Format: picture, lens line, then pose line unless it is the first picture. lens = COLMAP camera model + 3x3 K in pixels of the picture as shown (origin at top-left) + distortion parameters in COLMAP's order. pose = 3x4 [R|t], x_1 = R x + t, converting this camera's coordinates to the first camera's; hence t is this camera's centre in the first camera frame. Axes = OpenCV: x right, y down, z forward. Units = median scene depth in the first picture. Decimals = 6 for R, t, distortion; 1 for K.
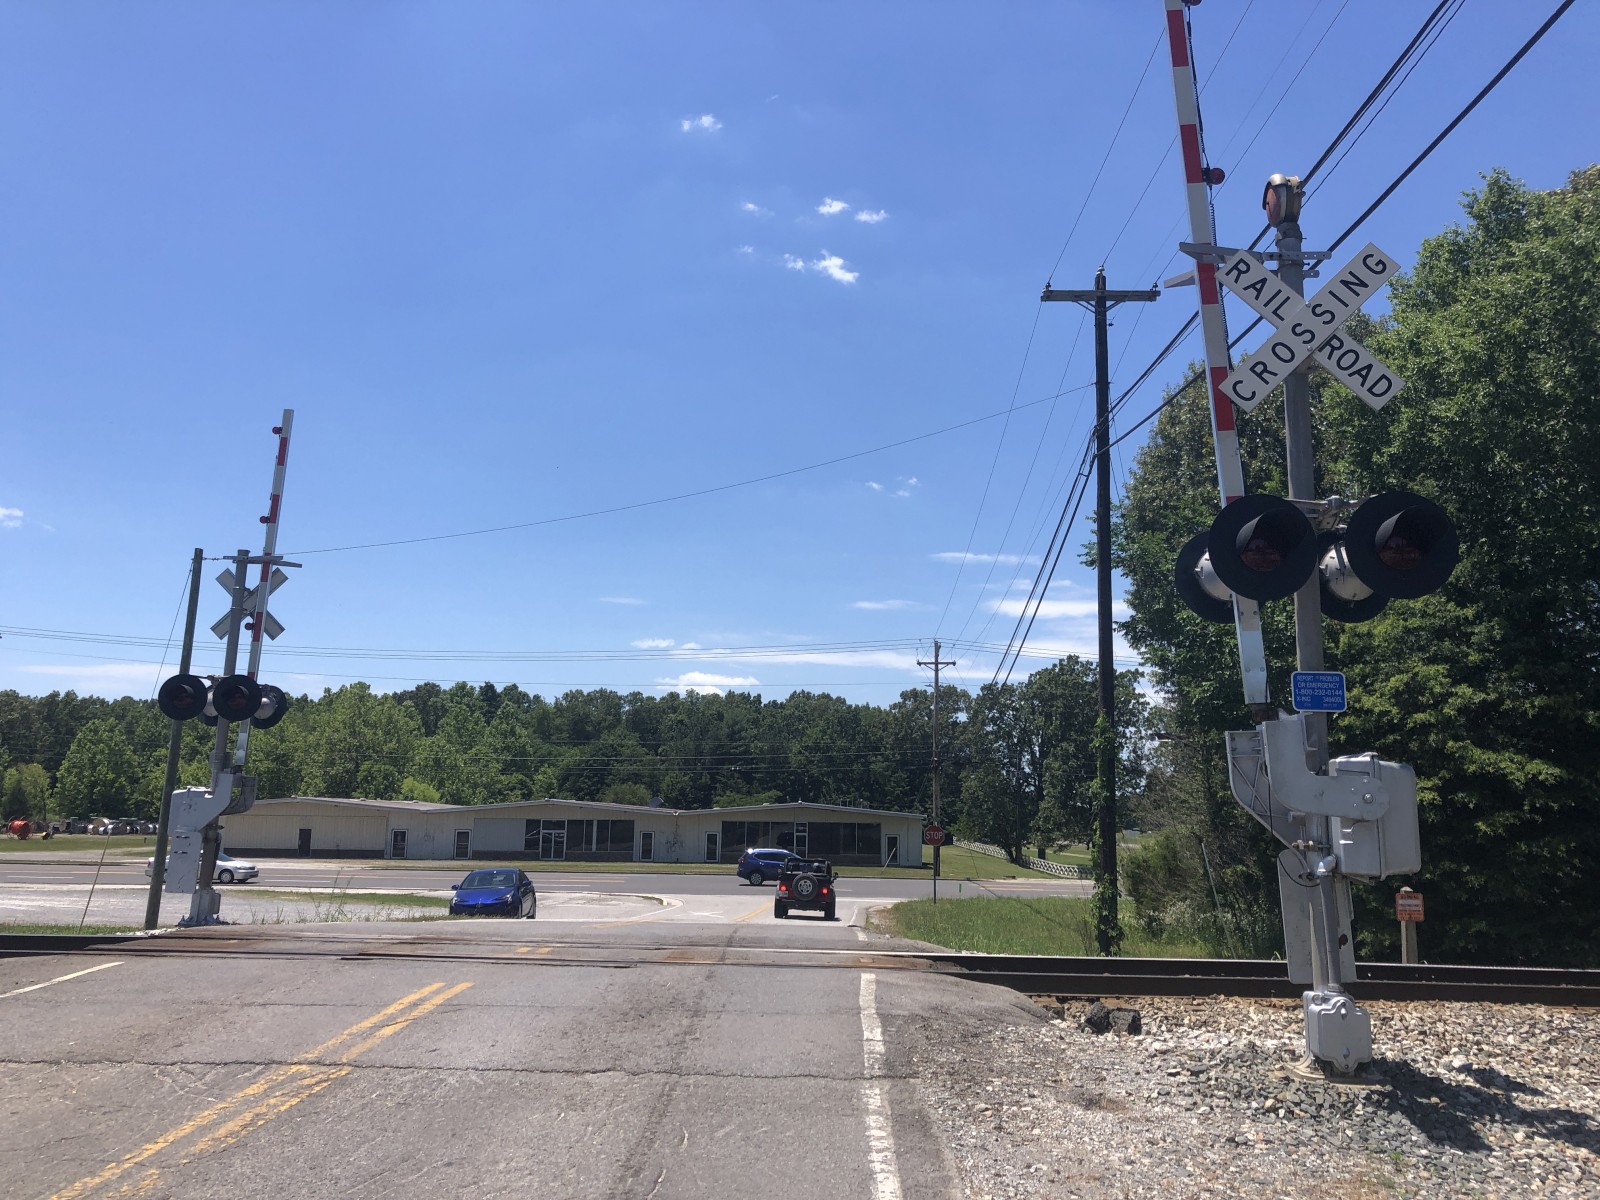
lens RADIAL K [[1267.8, 0, 807.3], [0, 1267.8, 572.9], [0, 0, 1]] dist [0.049416, -0.099950]
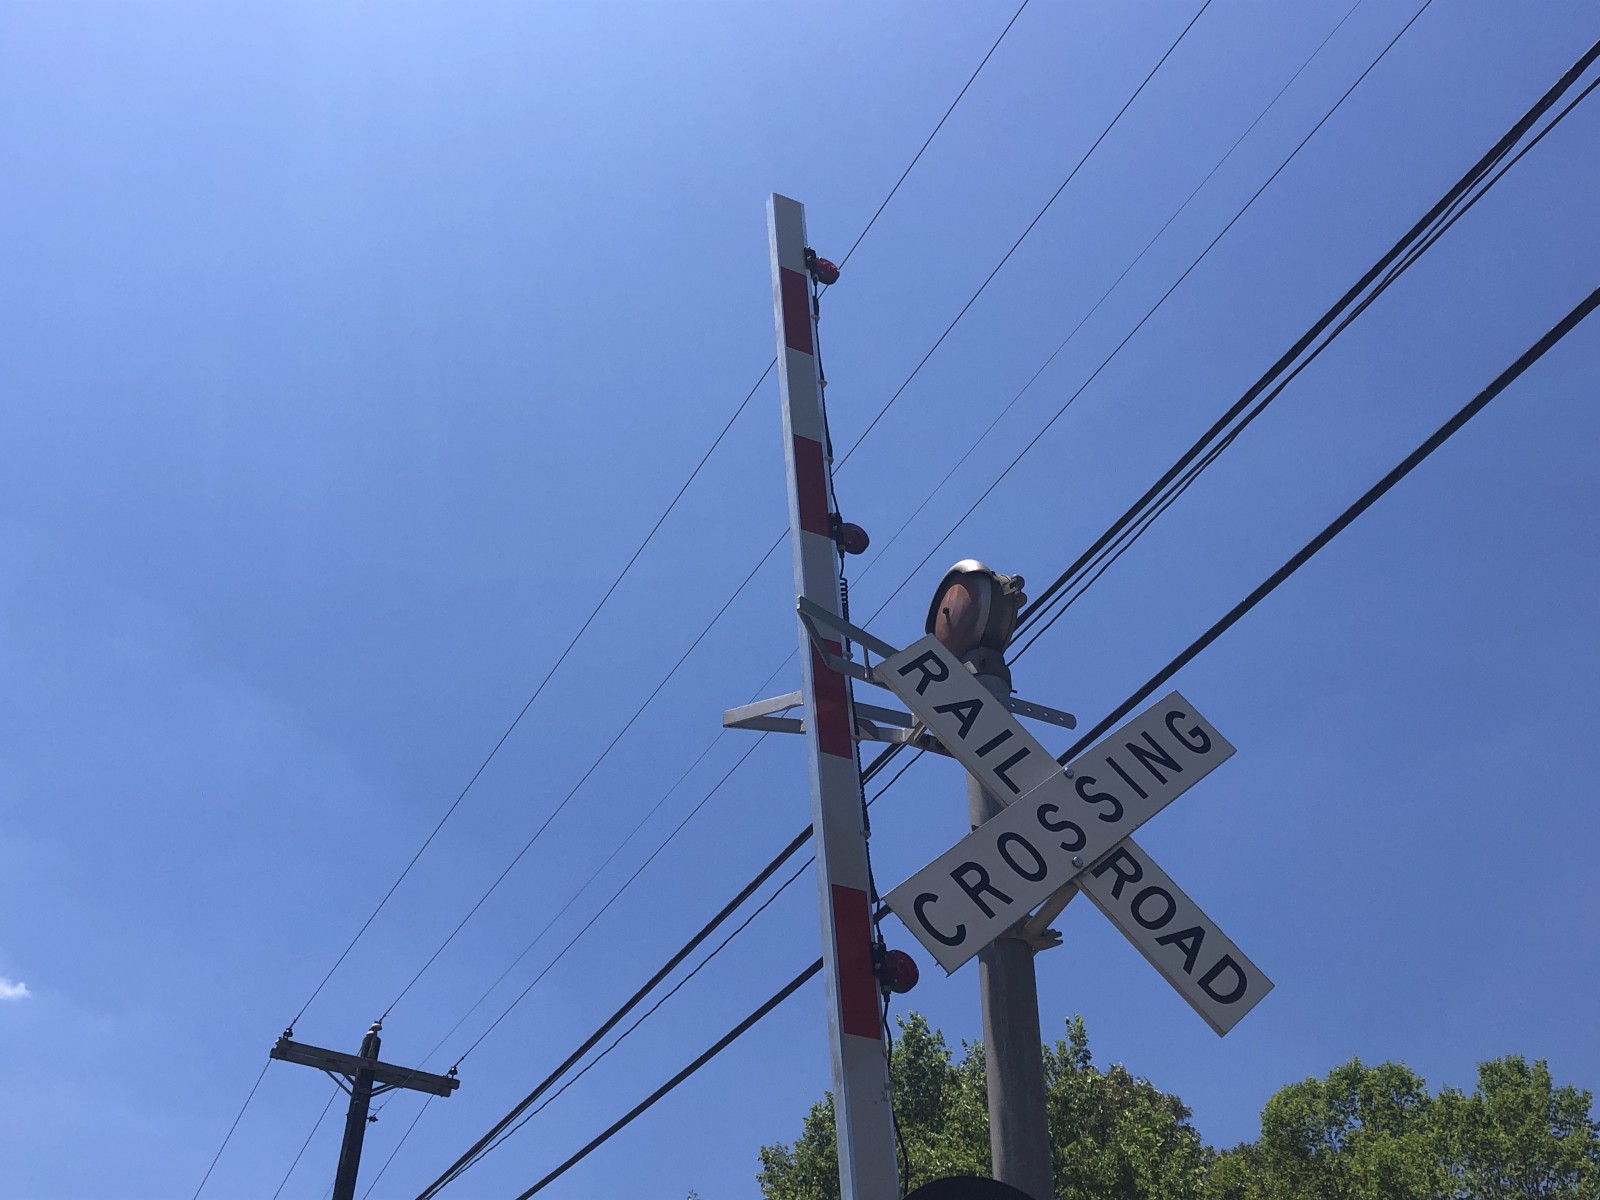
lens RADIAL K [[1744.8, 0, 788.6], [0, 1744.8, 593.9], [0, 0, 1]] dist [0.022864, 0.000000]
pose [[0.870753, 0.321978, 0.371644, 0.063300], [-0.088523, 0.846101, -0.525621, 0.057680], [-0.483687, 0.424787, 0.765247, 0.531543]]
